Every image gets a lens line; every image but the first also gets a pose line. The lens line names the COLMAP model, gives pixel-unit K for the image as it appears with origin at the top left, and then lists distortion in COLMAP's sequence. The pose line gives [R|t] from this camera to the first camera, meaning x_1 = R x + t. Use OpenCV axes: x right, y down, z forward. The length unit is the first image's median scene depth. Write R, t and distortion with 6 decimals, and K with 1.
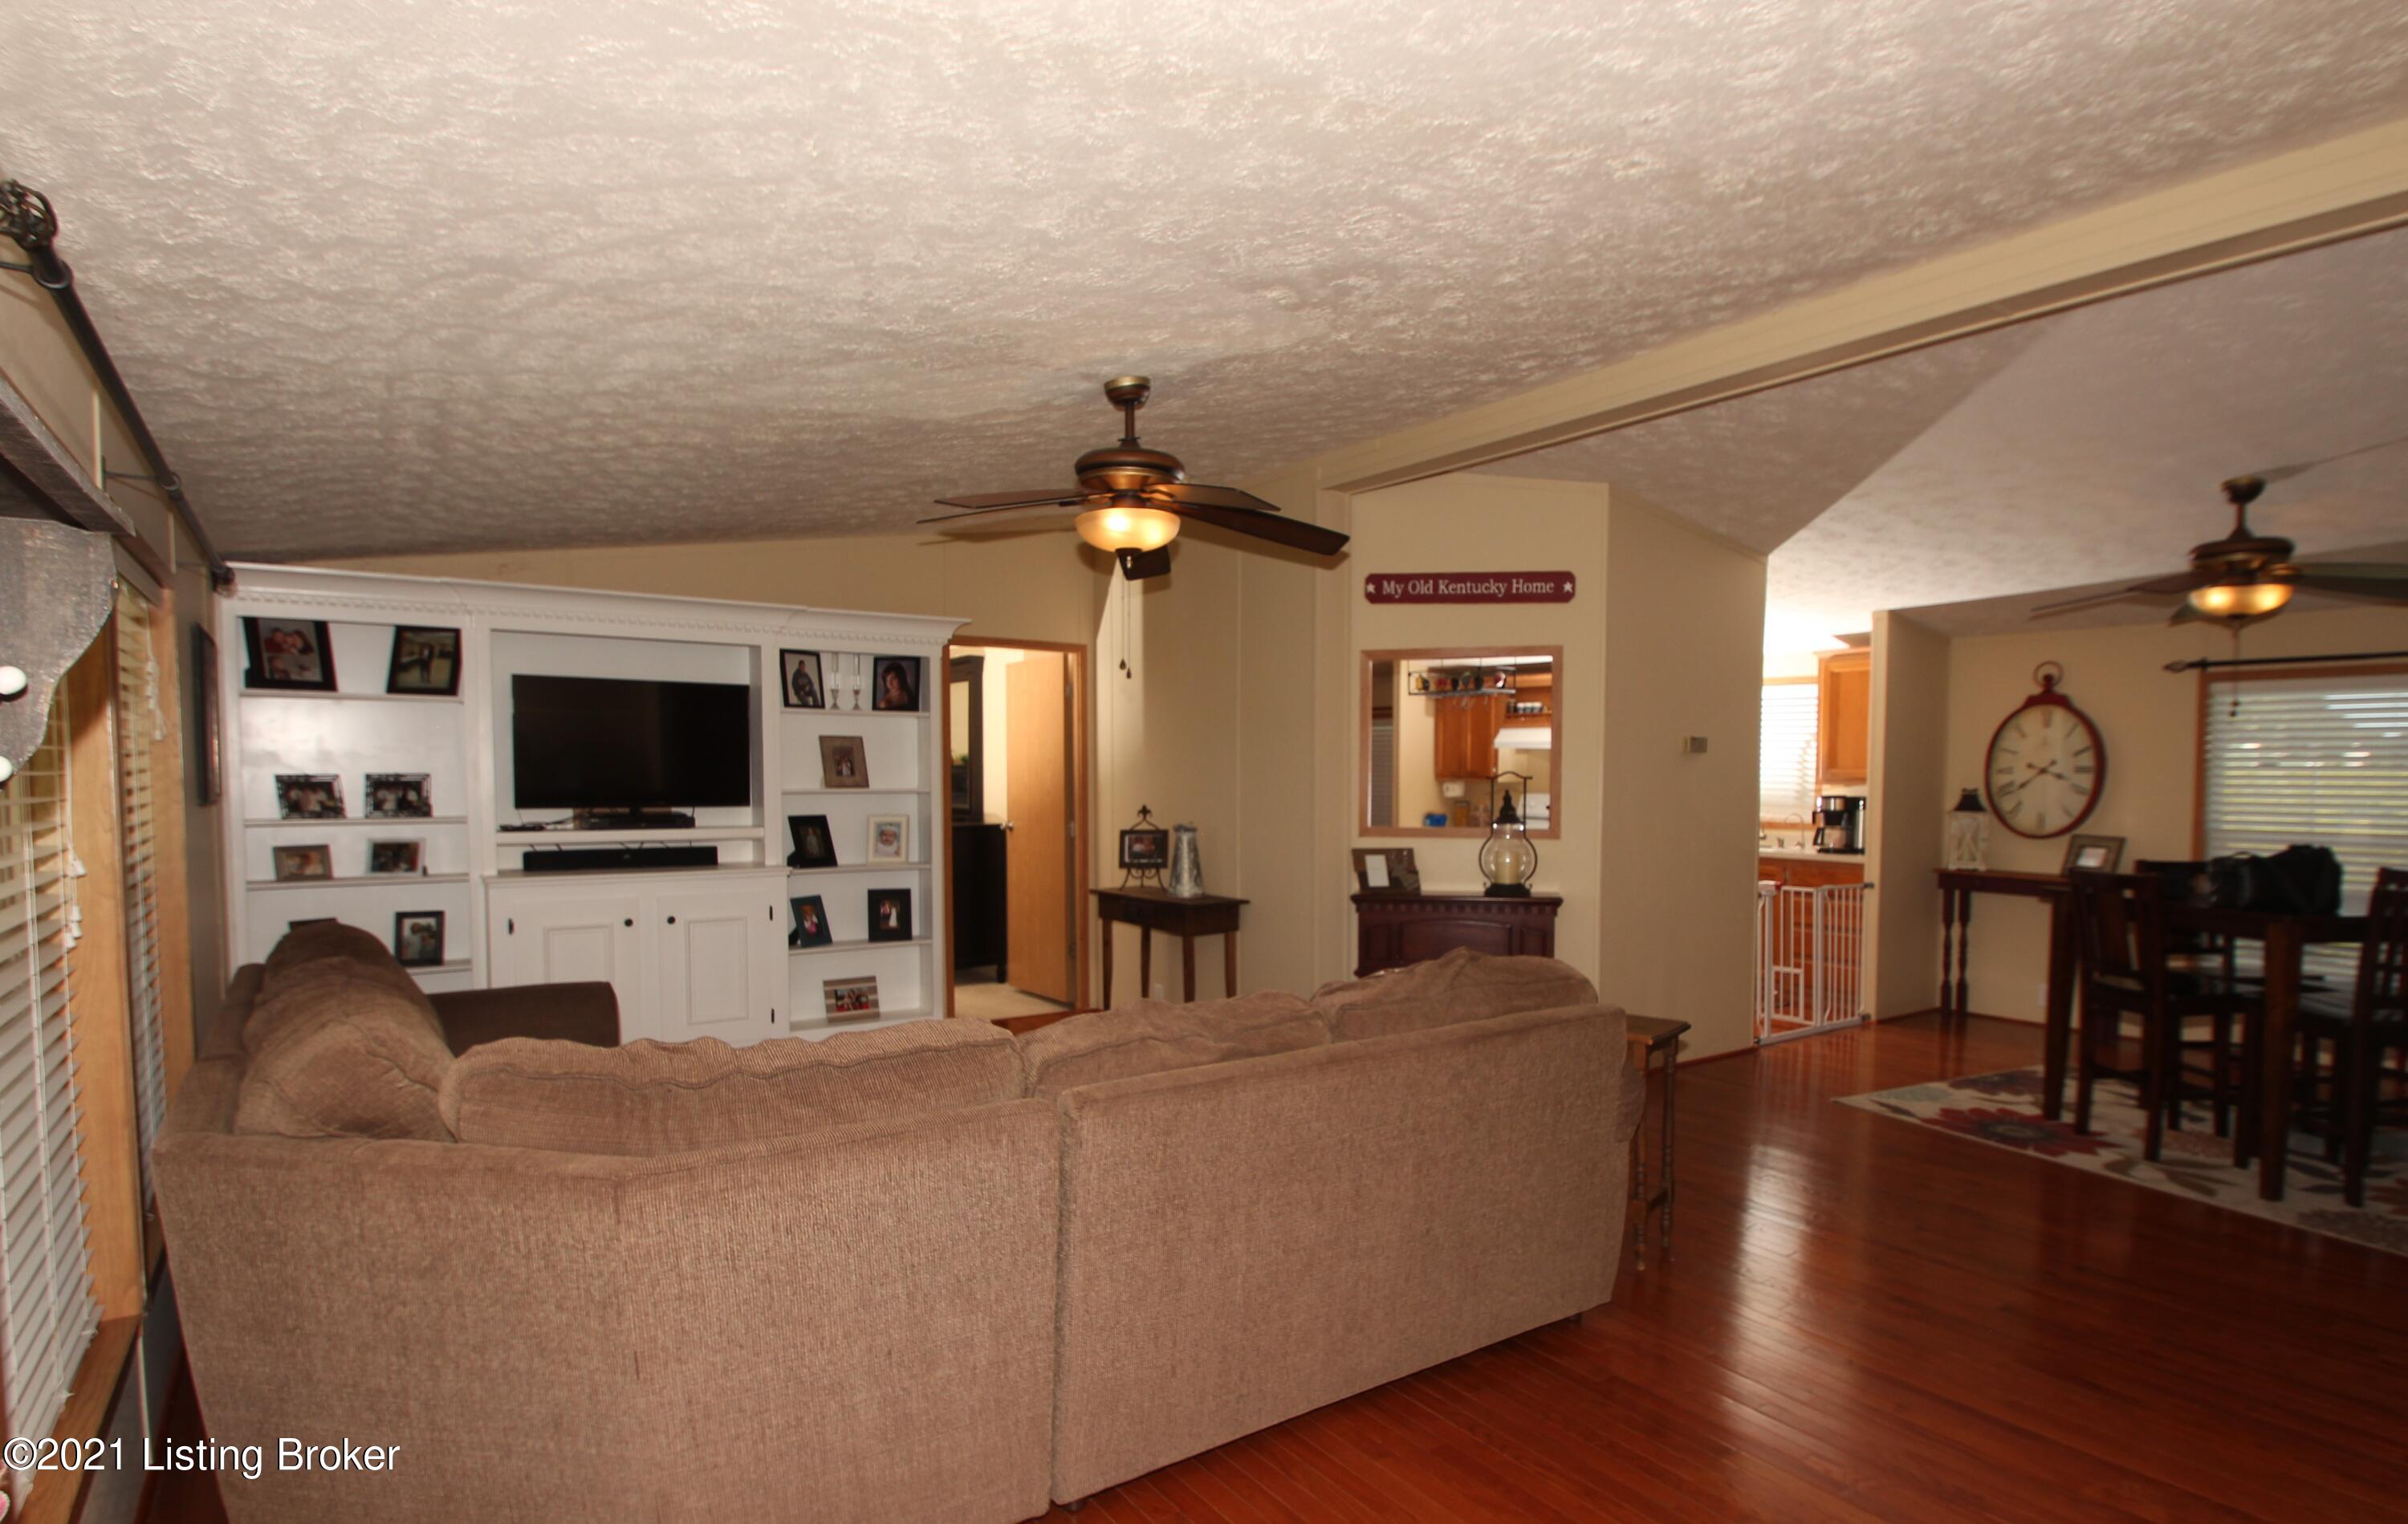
lens RADIAL K [[1272.8, 0, 1247.7], [0, 1272.8, 840.2], [0, 0, 1]] dist [-0.006376, -0.001180]
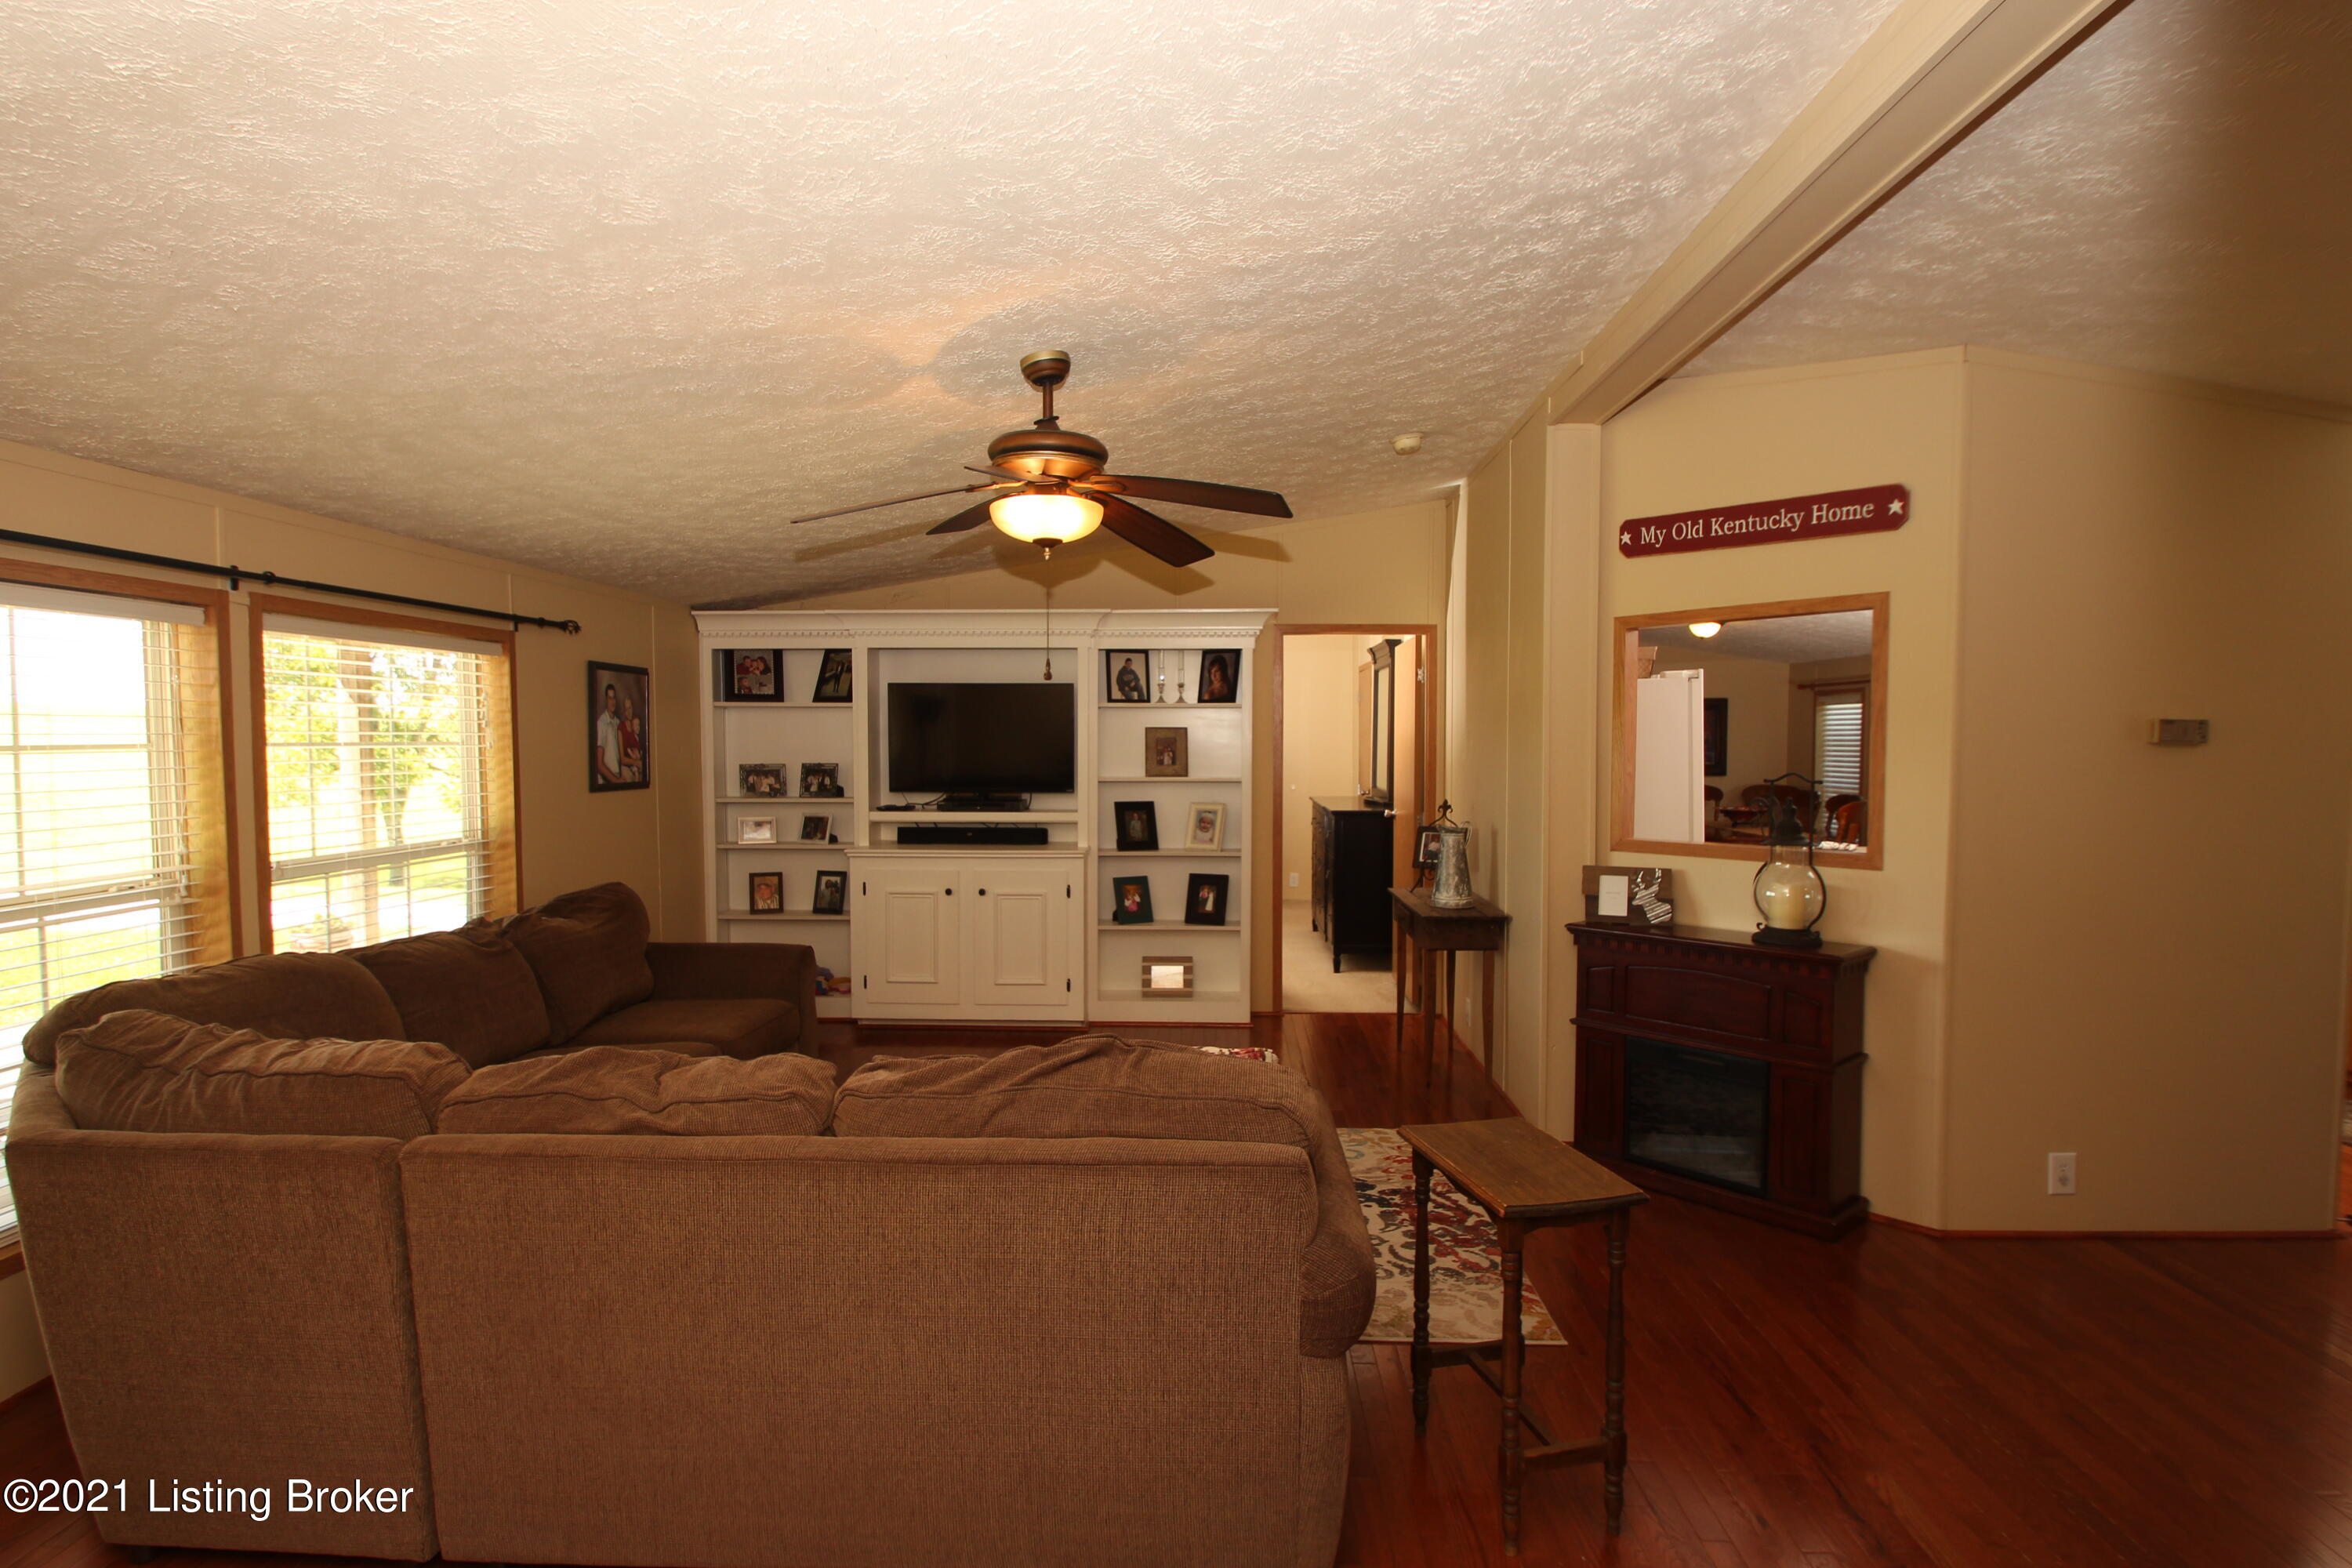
lens RADIAL K [[1190.8, 0, 1178.1], [0, 1190.8, 799.9], [0, 0, 1]] dist [-0.010563, 0.001807]
pose [[0.788699, 0.027995, -0.614142, 0.335312], [-0.030191, 0.999521, 0.006789, -0.031942], [0.614038, 0.013187, 0.789166, 0.247902]]
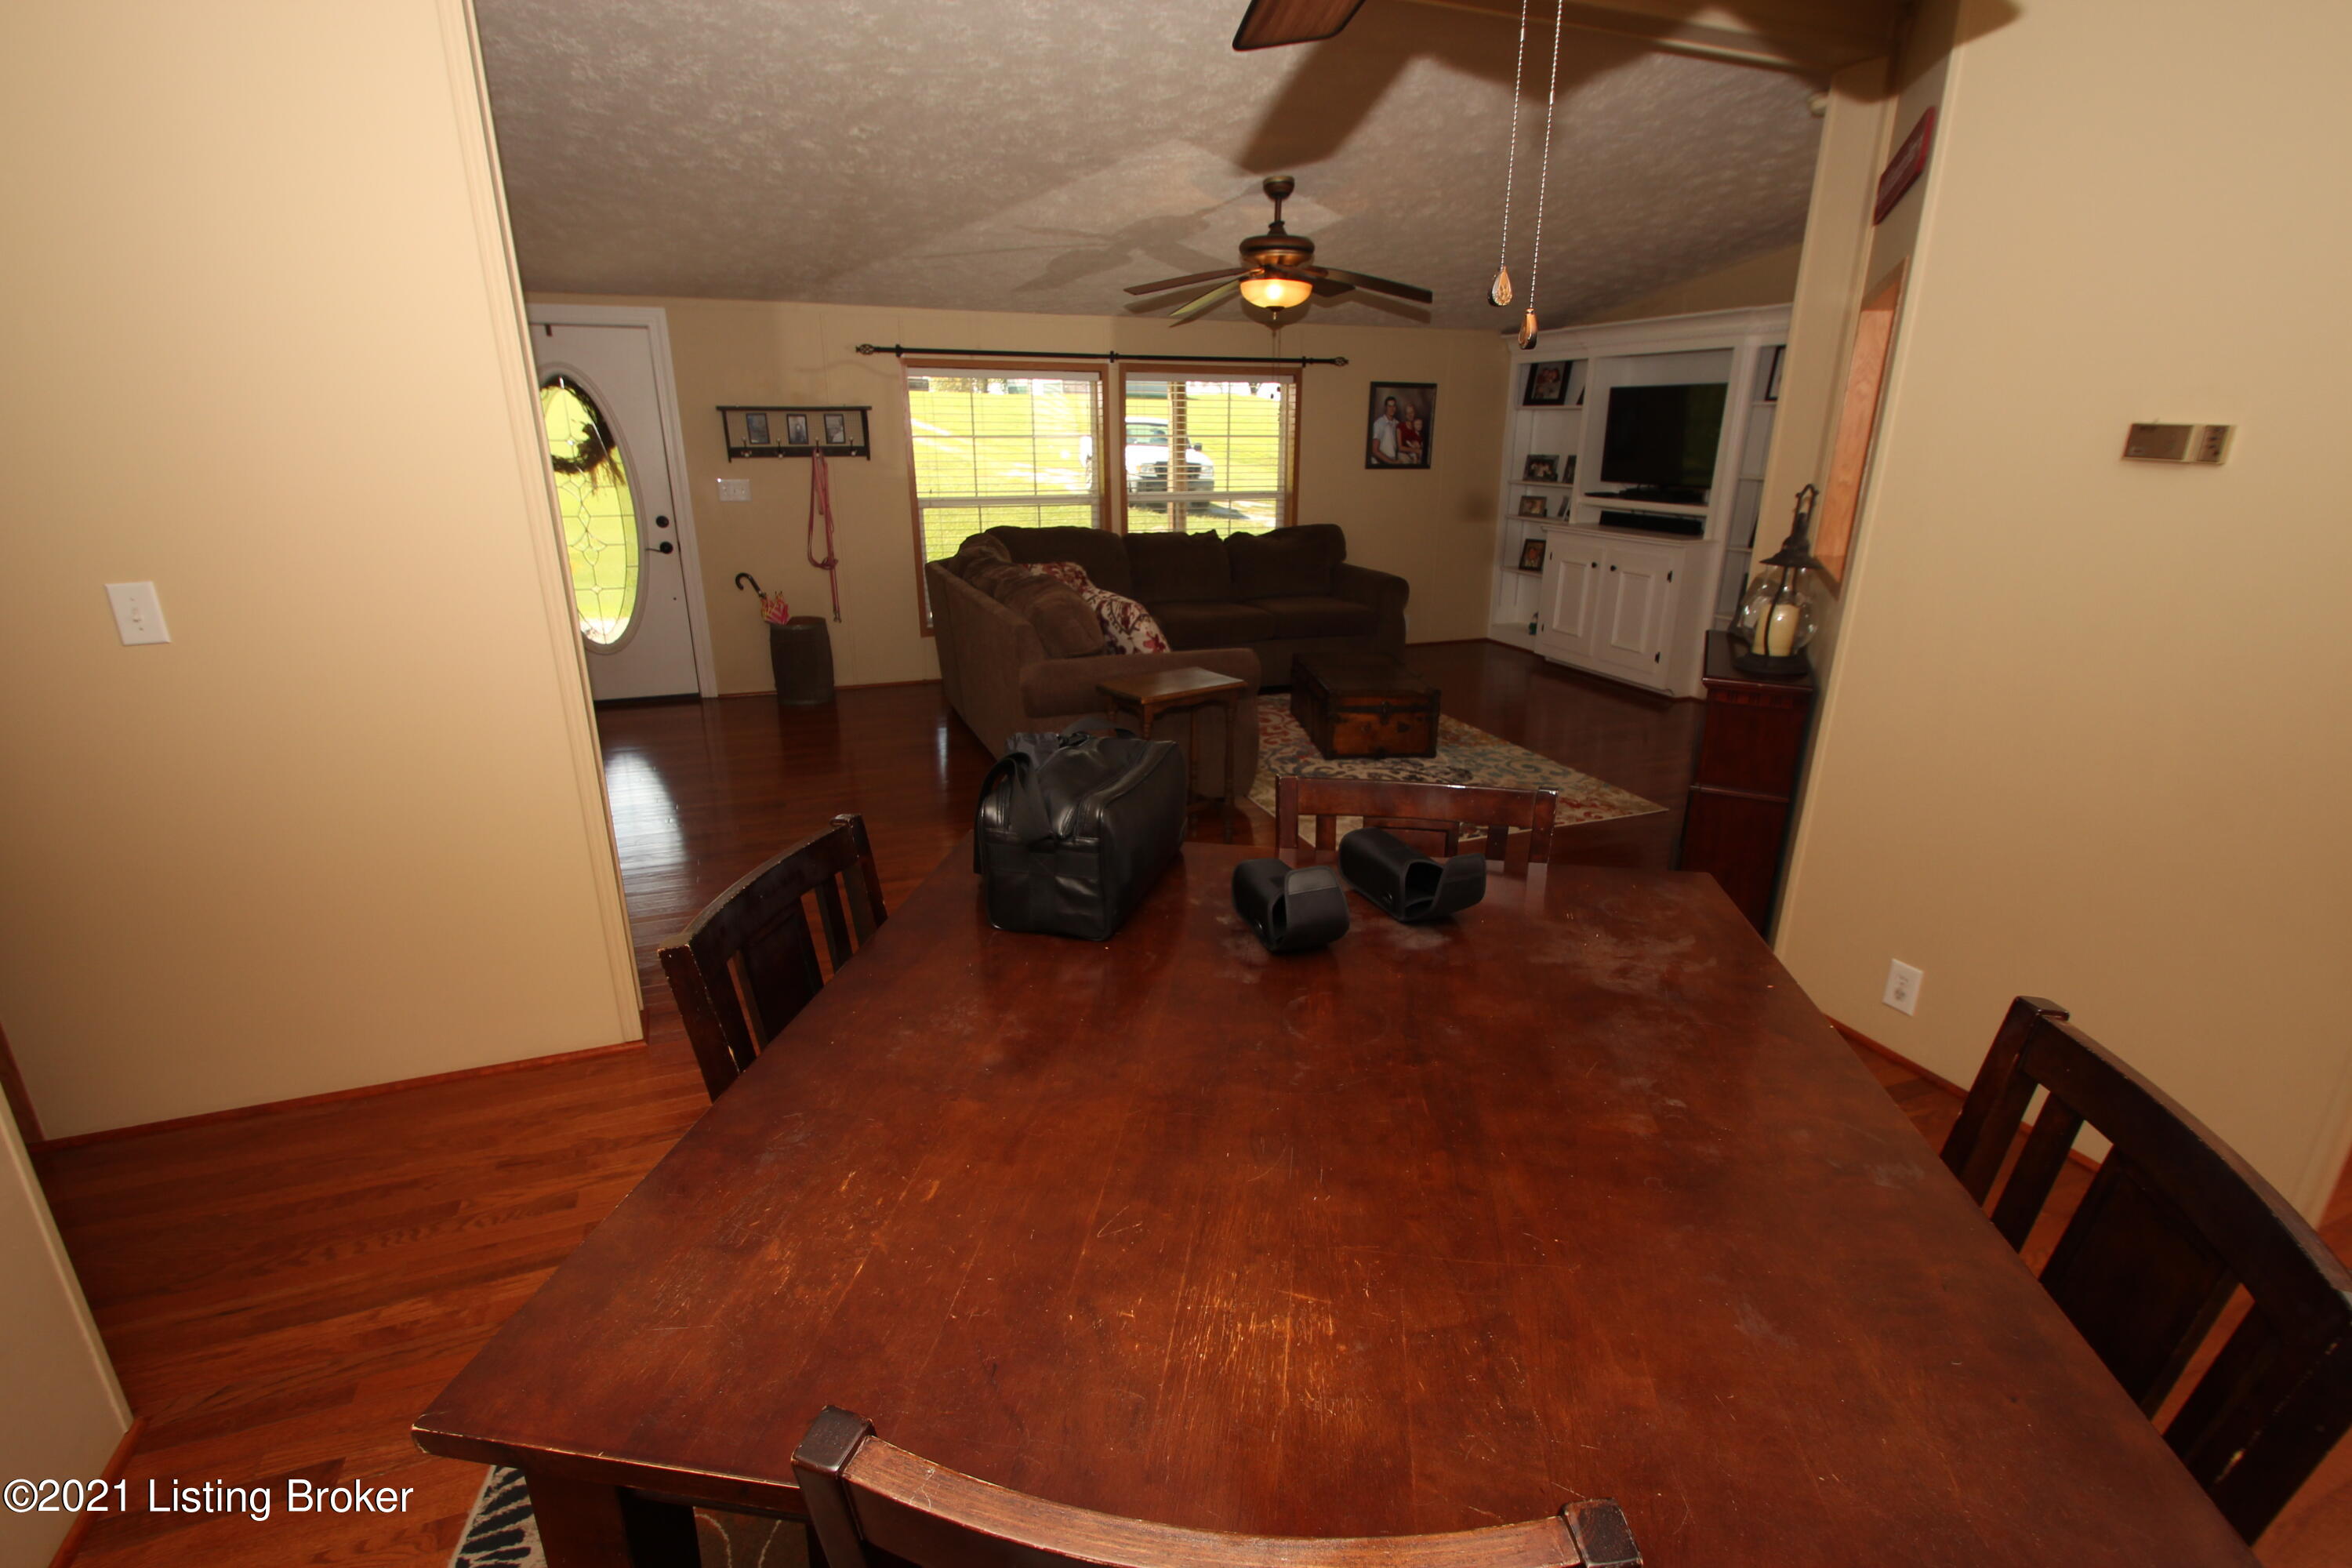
lens RADIAL K [[1091.8, 0, 1181.4], [0, 1091.8, 793.6], [0, 0, 1]] dist [-0.005676, -0.001893]
pose [[-0.249893, 0.303701, -0.919412, 0.823311], [-0.058010, 0.943136, 0.327305, -0.066818], [0.966534, 0.135126, -0.218066, 0.807725]]
